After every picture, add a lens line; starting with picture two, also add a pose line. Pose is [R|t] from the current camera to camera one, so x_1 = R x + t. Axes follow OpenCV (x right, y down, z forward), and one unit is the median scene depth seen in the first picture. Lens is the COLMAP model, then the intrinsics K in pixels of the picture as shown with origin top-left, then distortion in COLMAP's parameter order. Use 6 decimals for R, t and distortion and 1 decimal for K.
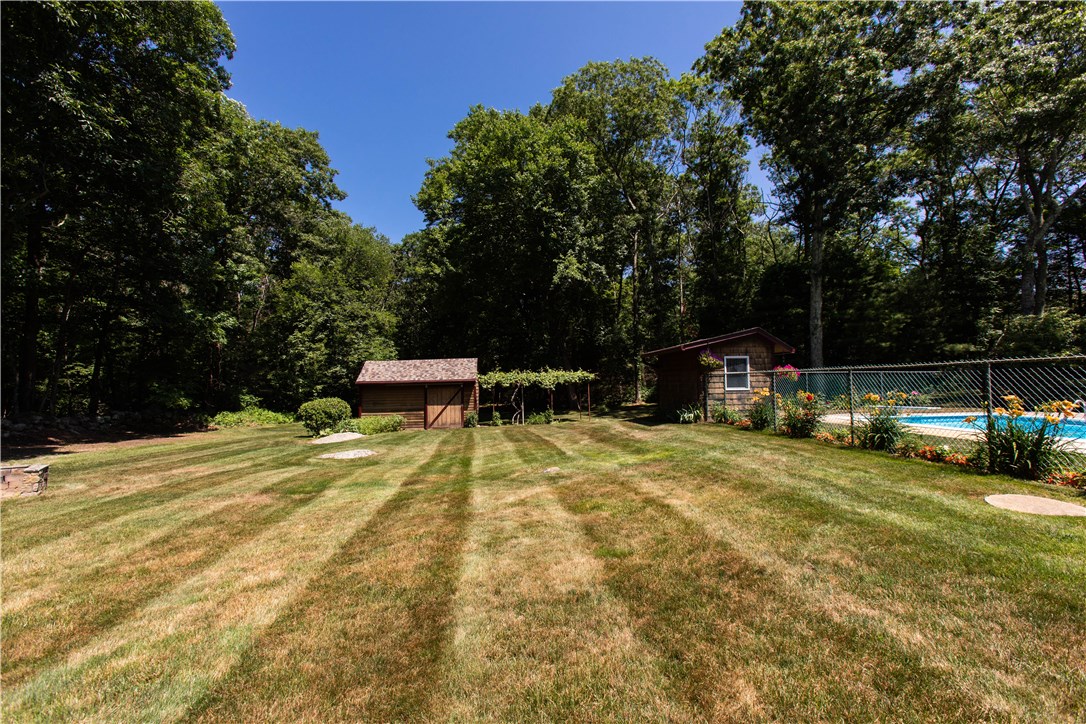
lens RADIAL K [[476.9, 0, 545.2], [0, 476.9, 364.9], [0, 0, 1]] dist [-0.006271, 0.005739]
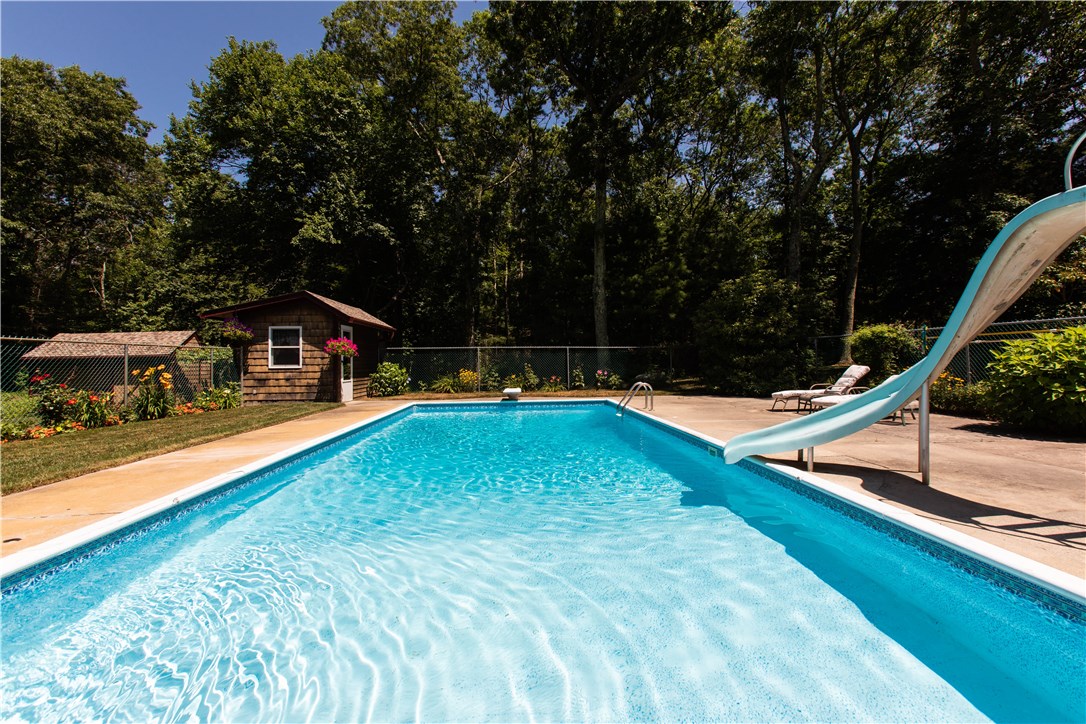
lens RADIAL K [[476.9, 0, 542.9], [0, 476.9, 366.2], [0, 0, 1]] dist [-0.006271, 0.005739]
pose [[0.999768, 0.004589, -0.021050, 0.557267], [-0.003470, 0.998594, 0.052900, 0.003369], [0.021263, -0.052815, 0.998378, 0.133497]]
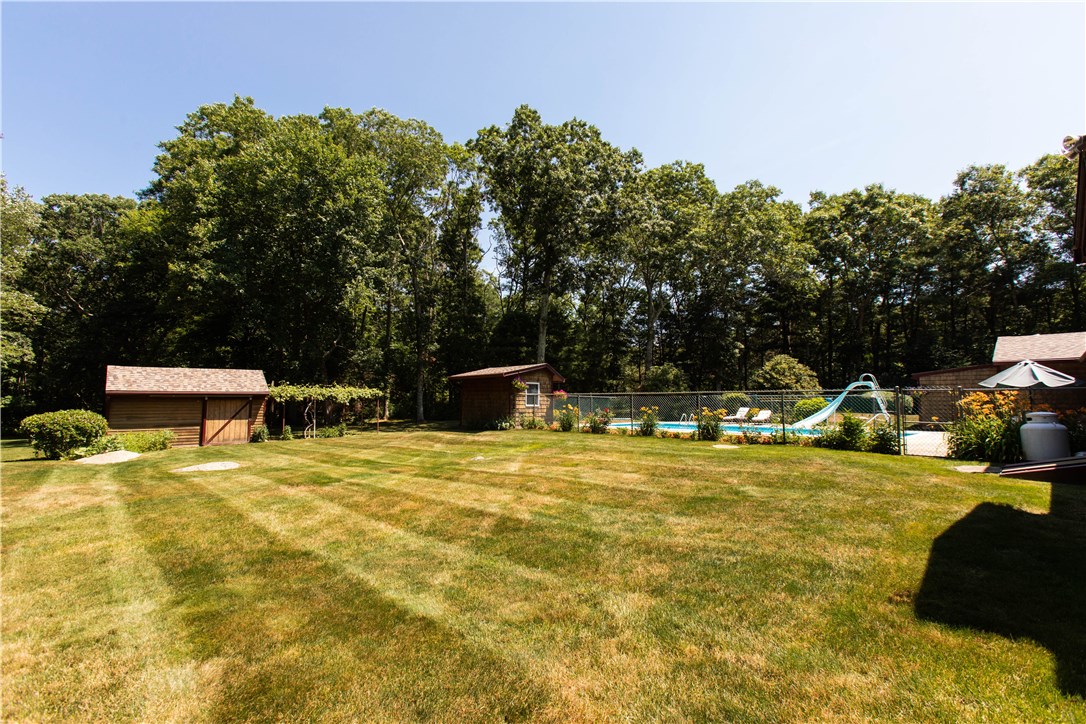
lens RADIAL K [[467.4, 0, 548.6], [0, 467.4, 366.5], [0, 0, 1]] dist [-0.007885, 0.000284]
pose [[0.791203, 0.065899, 0.607992, -0.275447], [-0.042639, 0.997702, -0.052651, 0.003449], [-0.610065, 0.015734, 0.792195, -0.096897]]
